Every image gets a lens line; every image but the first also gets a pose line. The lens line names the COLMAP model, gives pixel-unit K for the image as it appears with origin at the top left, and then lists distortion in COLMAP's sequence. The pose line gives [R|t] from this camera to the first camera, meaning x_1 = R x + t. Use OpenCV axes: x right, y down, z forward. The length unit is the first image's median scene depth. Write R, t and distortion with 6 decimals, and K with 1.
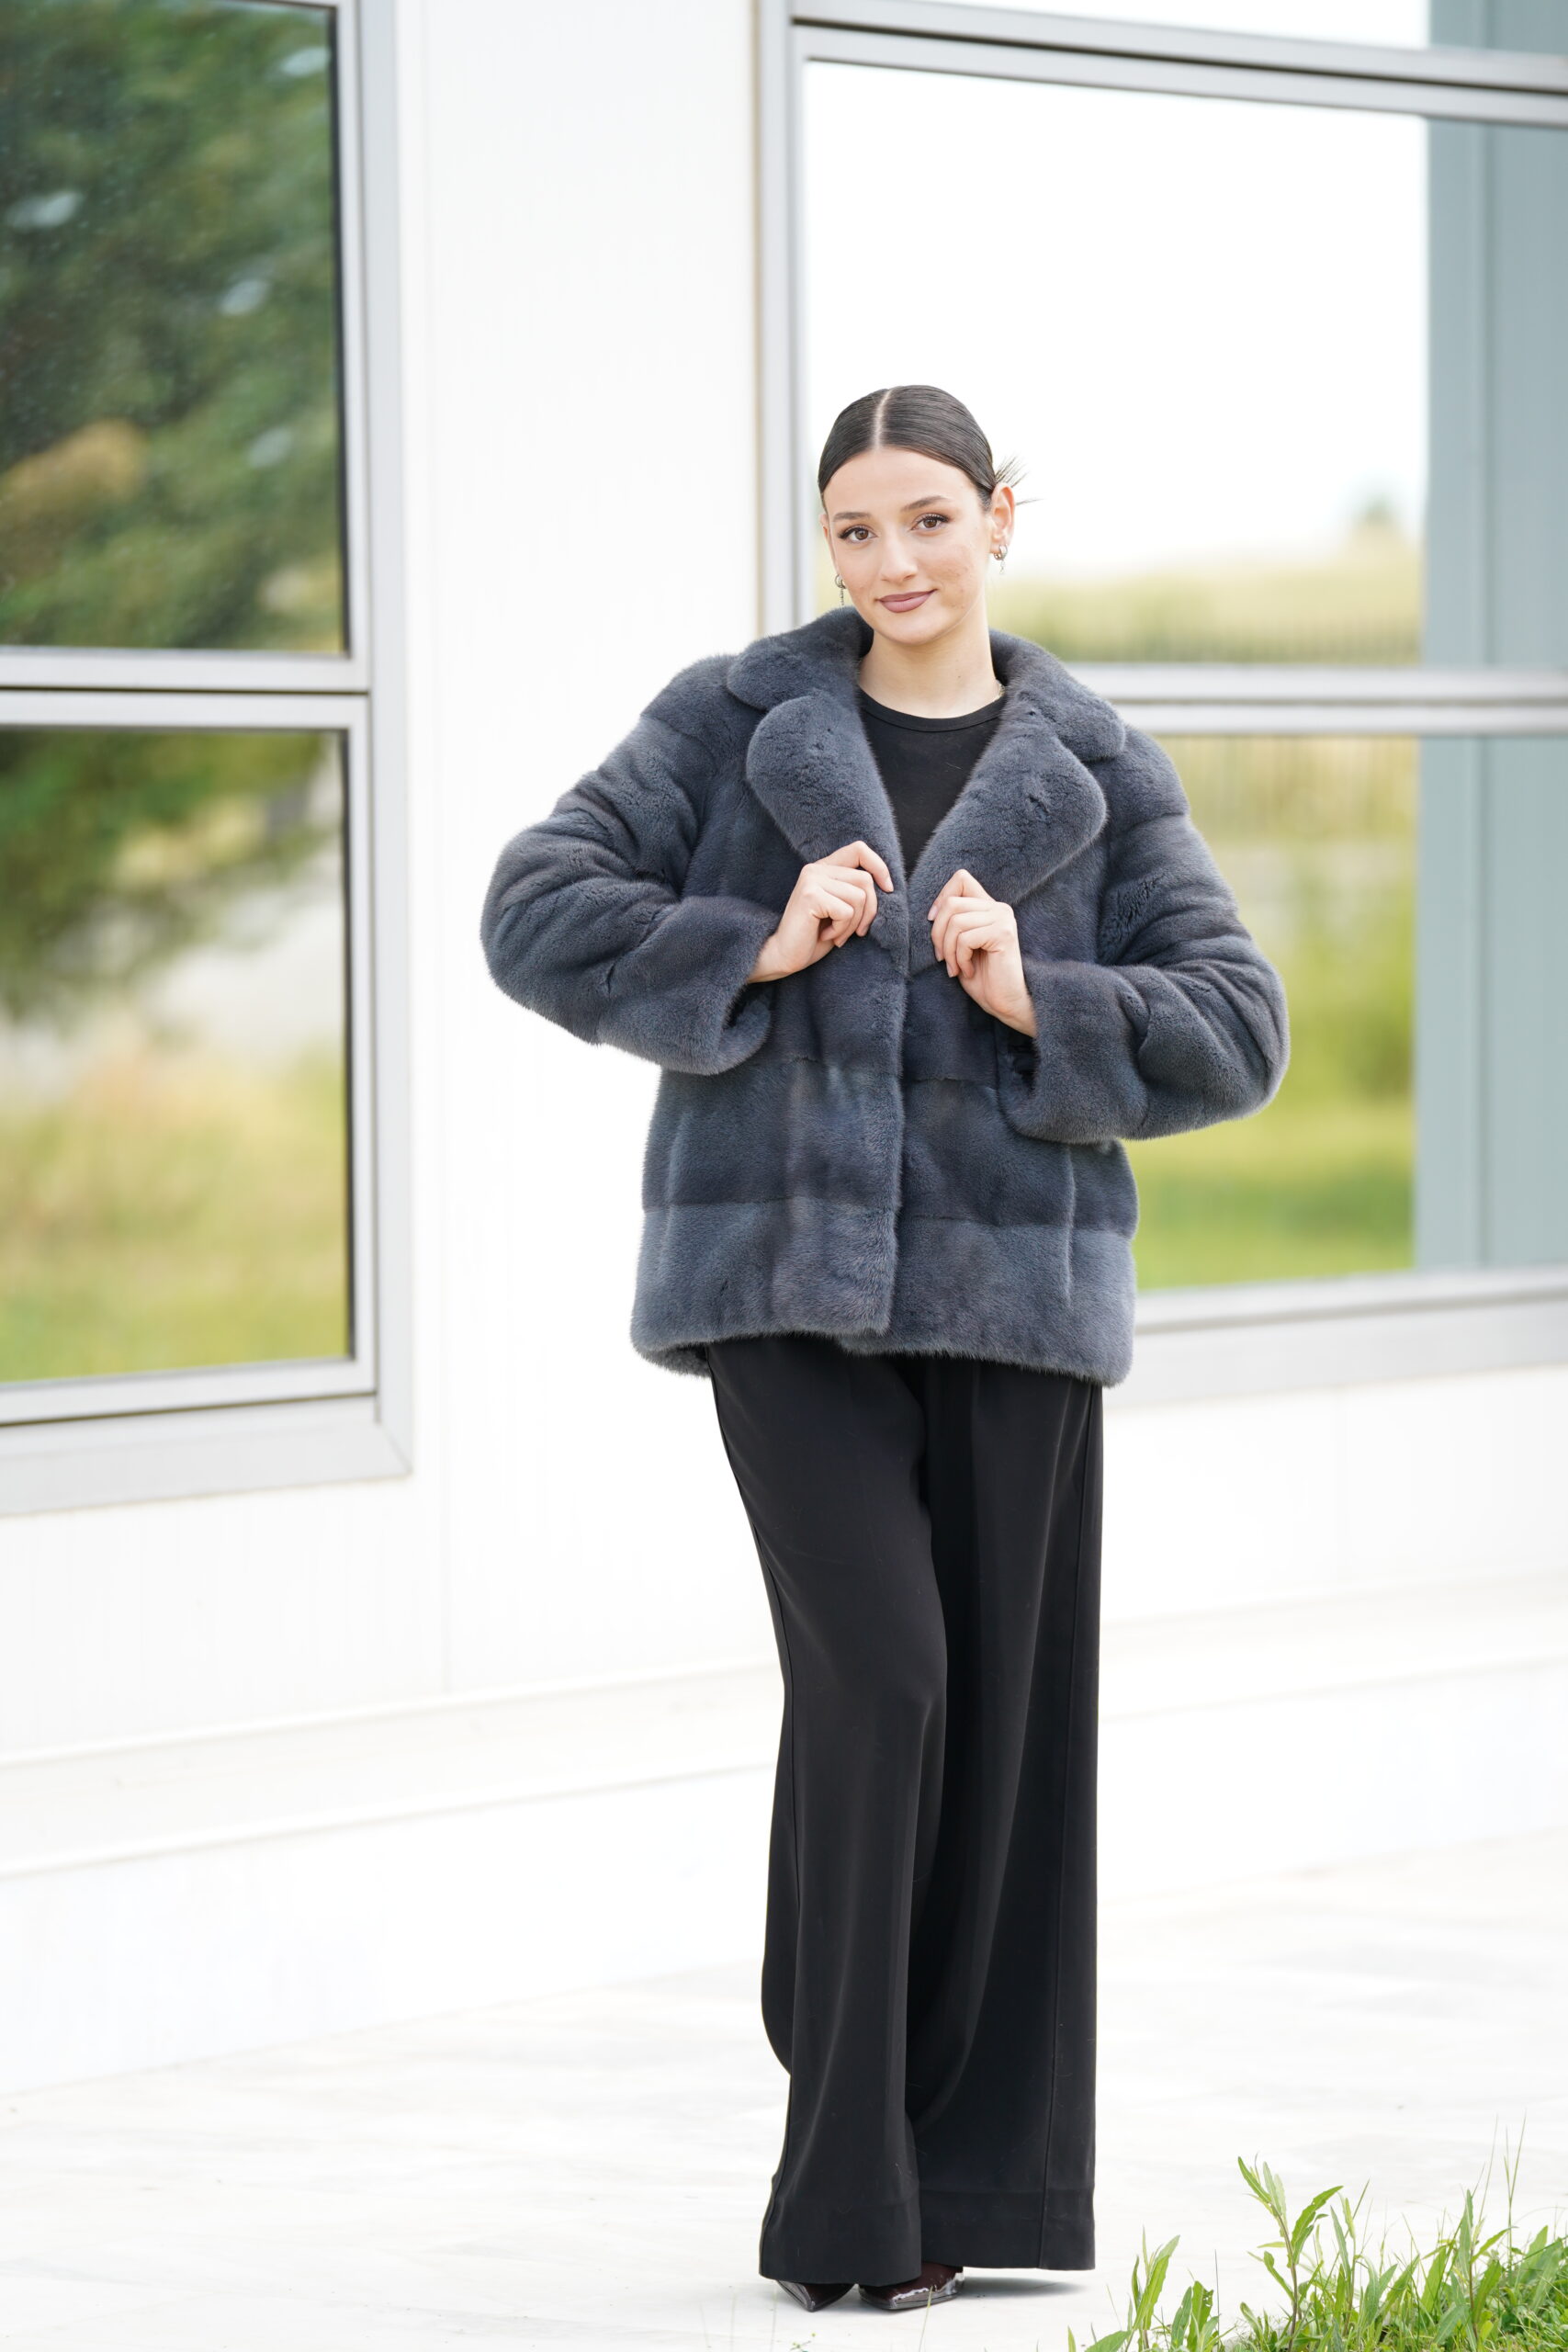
lens RADIAL K [[11322.7, 0, 752.1], [0, 11322.7, 1106.2], [0, 0, 1]] dist [2.209243, 0.000000]
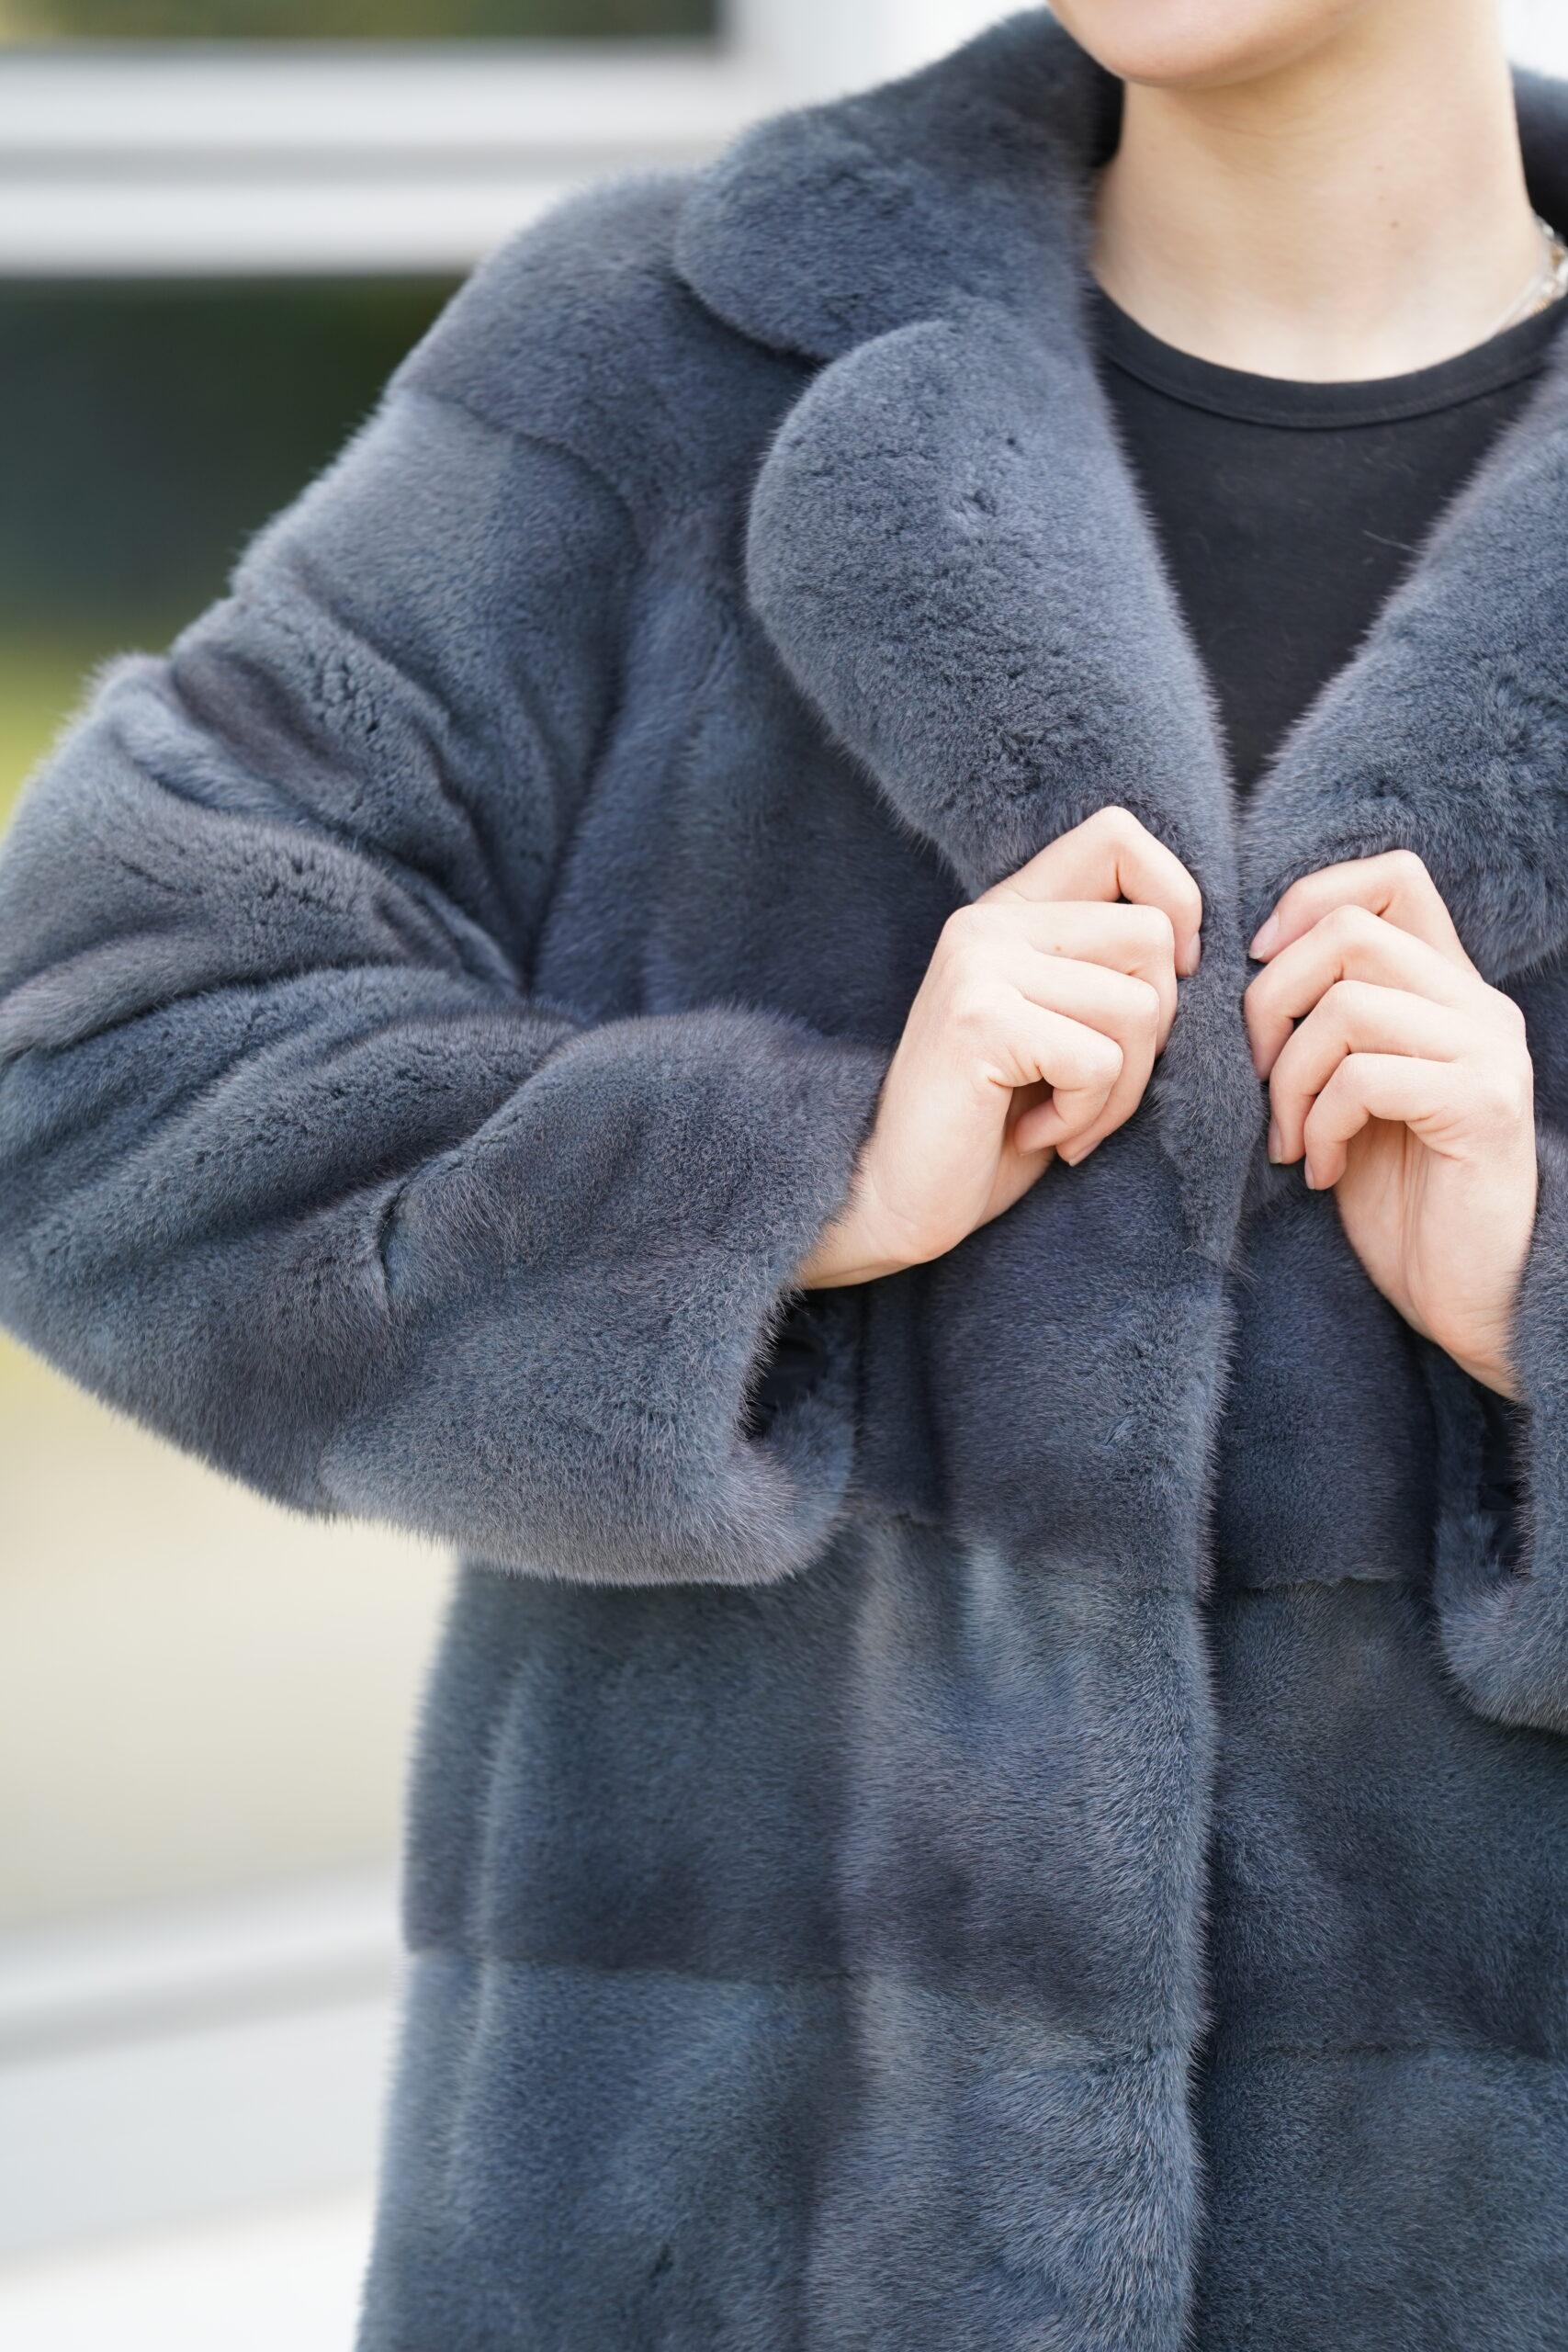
lens RADIAL K [[13561.9, 0, 783.4], [0, 13561.9, 1176.7], [0, 0, 1]] dist [-0.679609, 0.000000]
pose [[0.999365, 0.014930, -0.032364, 0.012632], [-0.015634, 0.999644, -0.021621, -0.005264], [0.032030, 0.022113, 0.999242, 0.631709]]
